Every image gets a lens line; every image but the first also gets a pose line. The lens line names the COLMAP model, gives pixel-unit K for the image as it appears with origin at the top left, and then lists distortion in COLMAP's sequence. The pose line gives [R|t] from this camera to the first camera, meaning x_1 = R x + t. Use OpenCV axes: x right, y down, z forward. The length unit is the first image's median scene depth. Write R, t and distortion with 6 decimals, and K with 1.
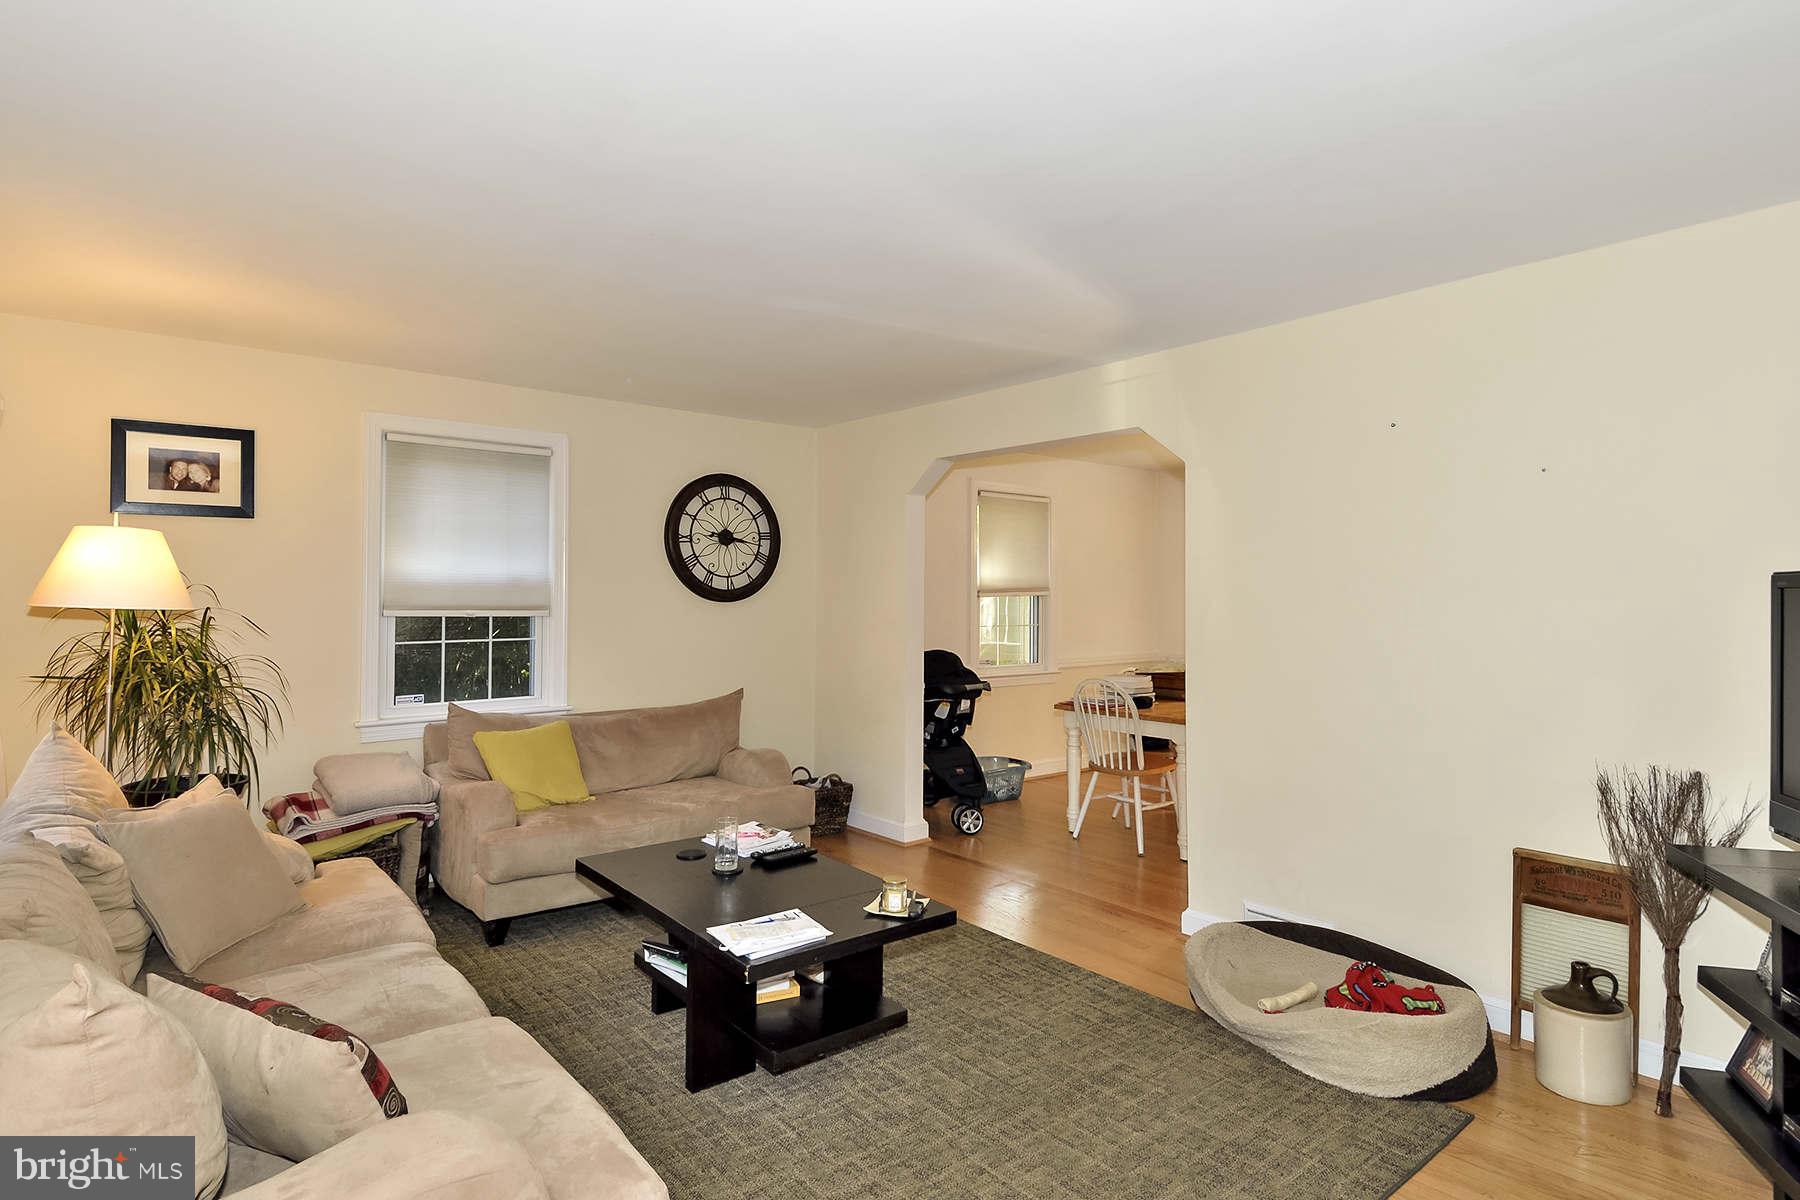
lens RADIAL K [[954.1, 0, 897.5], [0, 954.1, 599.6], [0, 0, 1]] dist [-0.001733, 0.000409]
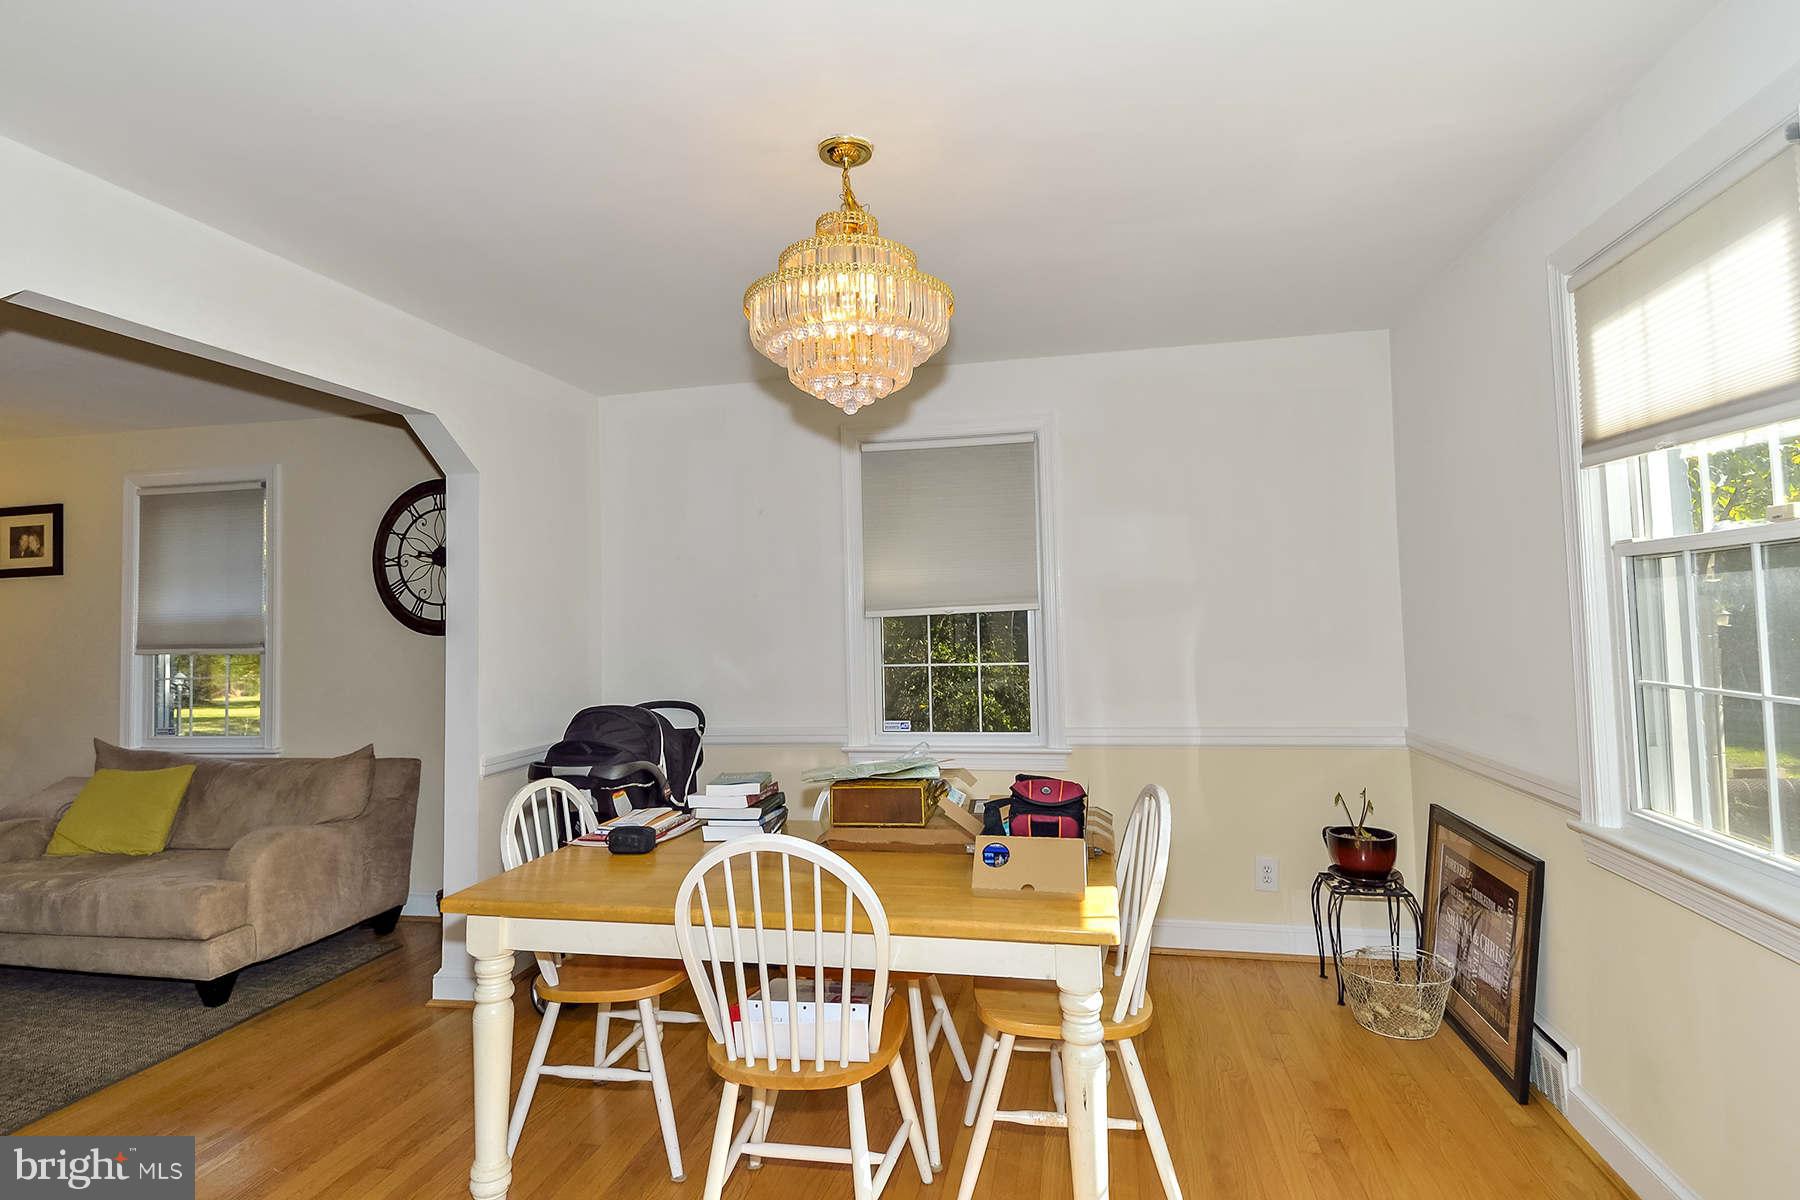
lens RADIAL K [[954.1, 0, 901.7], [0, 954.1, 590.6], [0, 0, 1]] dist [-0.001733, 0.000409]
pose [[0.635097, -0.044347, -0.771158, 0.725786], [0.024460, 0.999004, -0.037306, 0.004824], [0.772045, 0.004831, 0.635550, 0.808900]]
